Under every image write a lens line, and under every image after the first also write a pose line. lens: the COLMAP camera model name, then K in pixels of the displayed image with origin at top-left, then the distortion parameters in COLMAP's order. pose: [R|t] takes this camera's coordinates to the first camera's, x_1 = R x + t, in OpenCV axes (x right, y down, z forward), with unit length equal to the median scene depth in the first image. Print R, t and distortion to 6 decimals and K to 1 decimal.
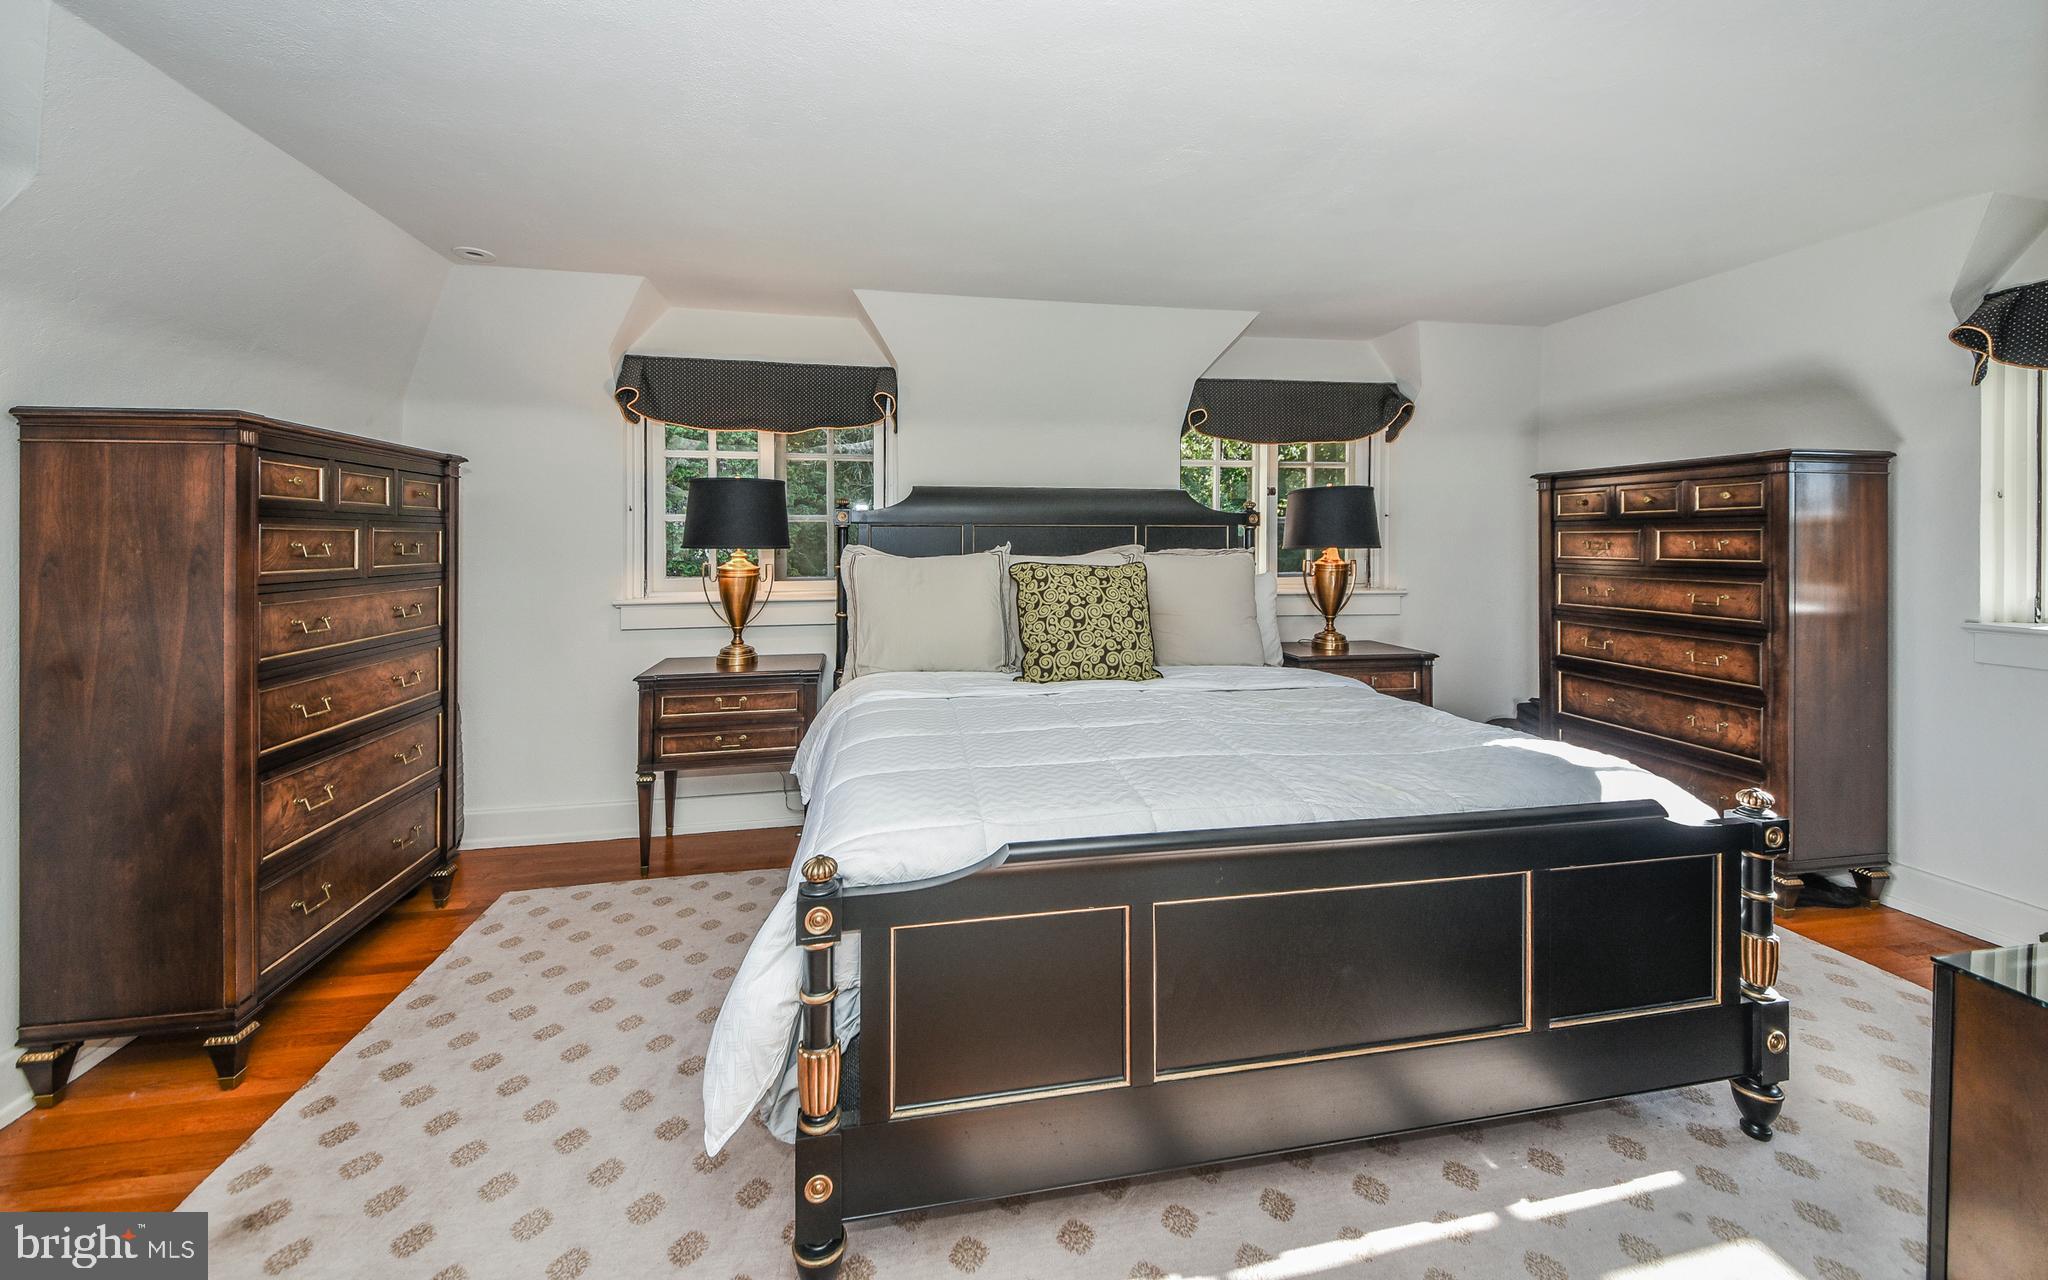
lens RADIAL K [[718.5, 0, 999.3], [0, 718.5, 543.7], [0, 0, 1]] dist [0.019043, 0.000005]
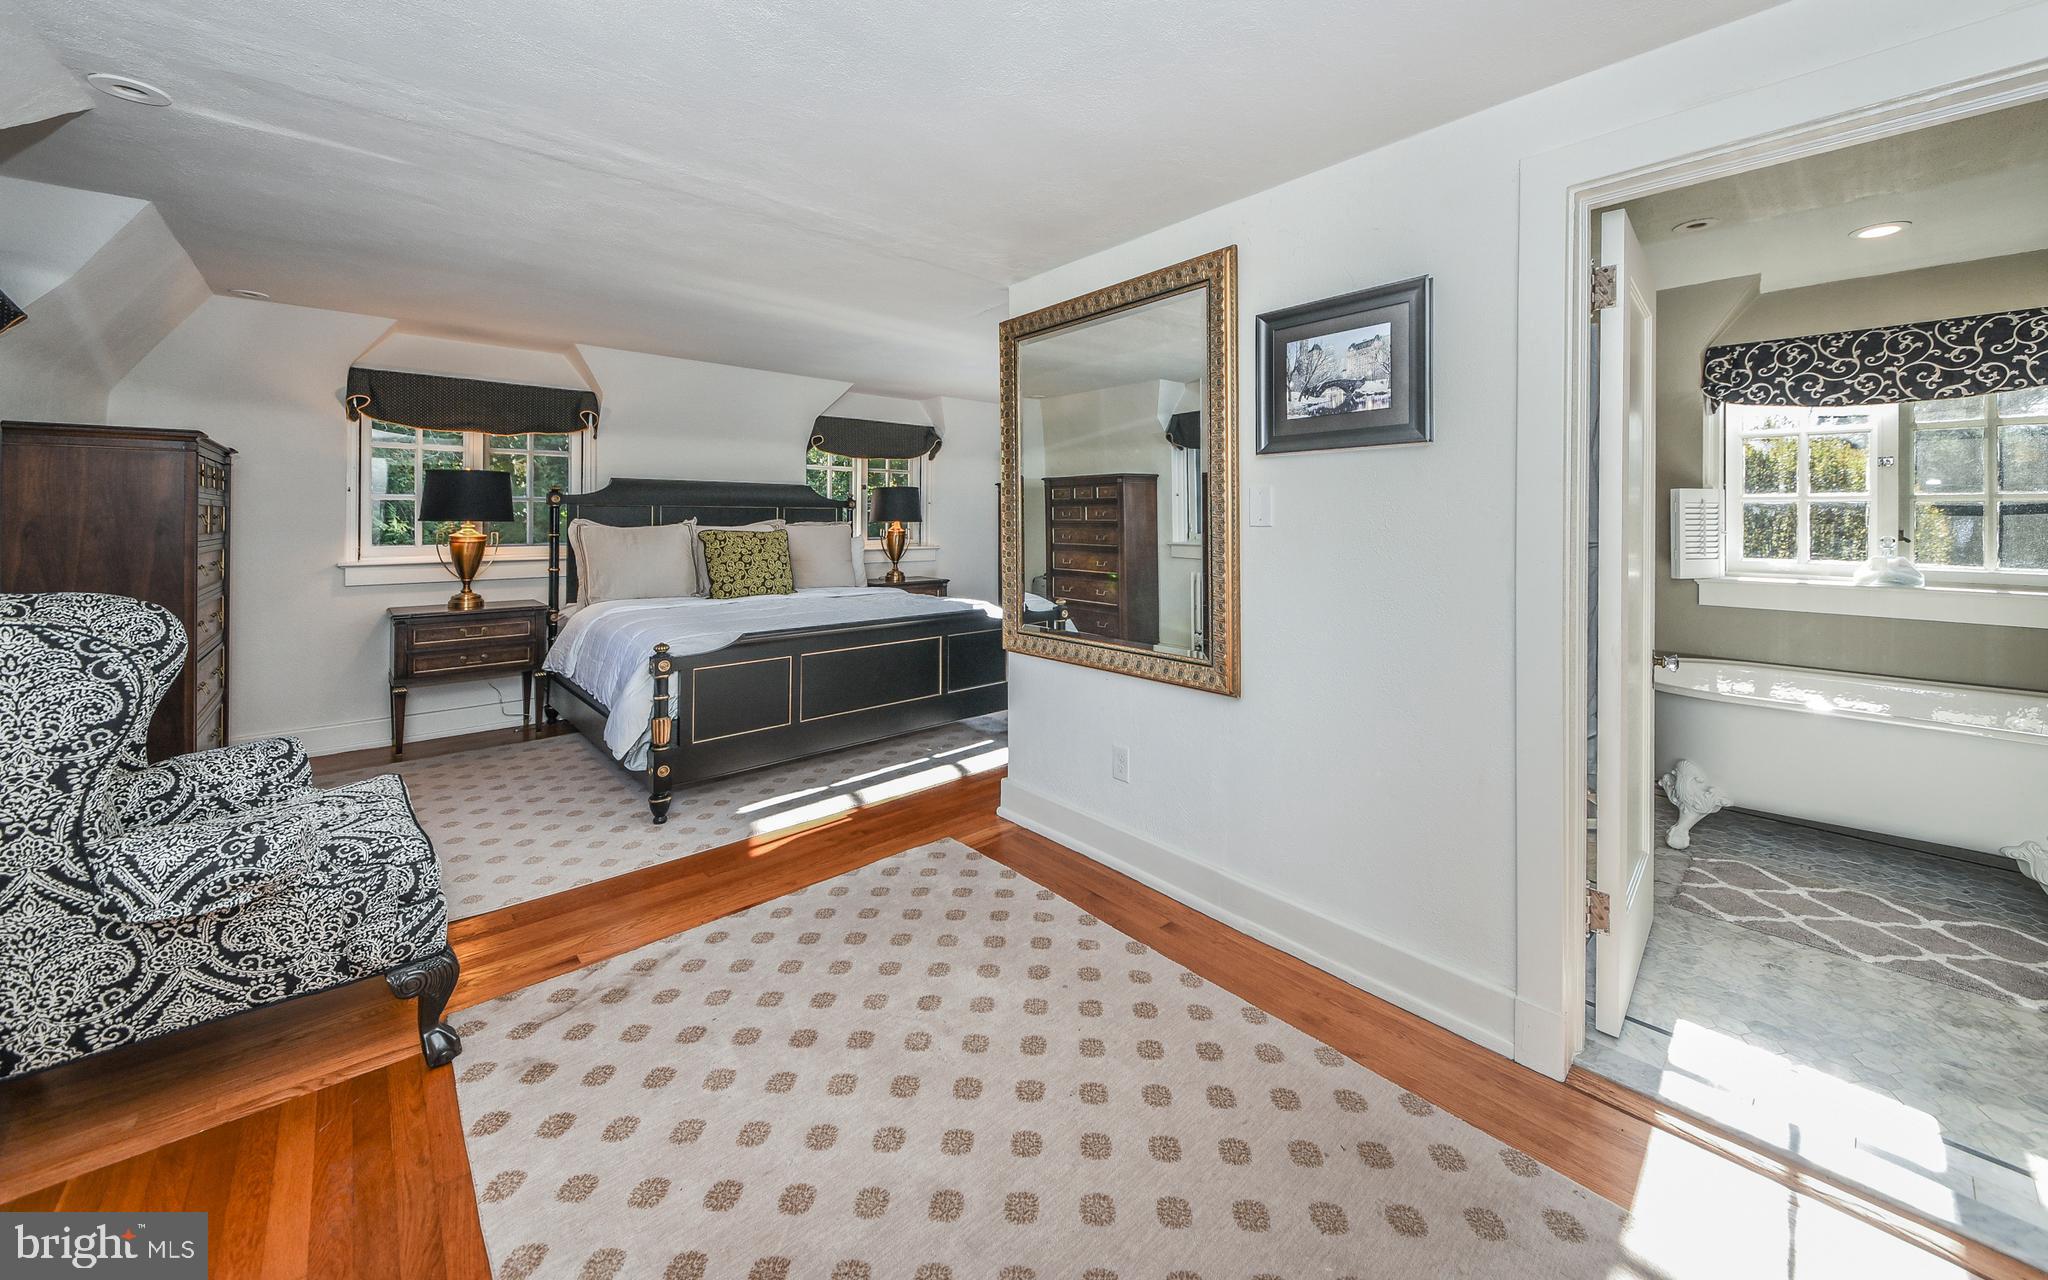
lens RADIAL K [[718.5, 0, 1058.9], [0, 718.5, 518.6], [0, 0, 1]] dist [0.019043, 0.000005]
pose [[0.828645, 0.003390, 0.559764, -0.192836], [0.000492, 0.999977, -0.006786, 0.010340], [-0.559774, 0.005899, 0.828624, -0.686740]]
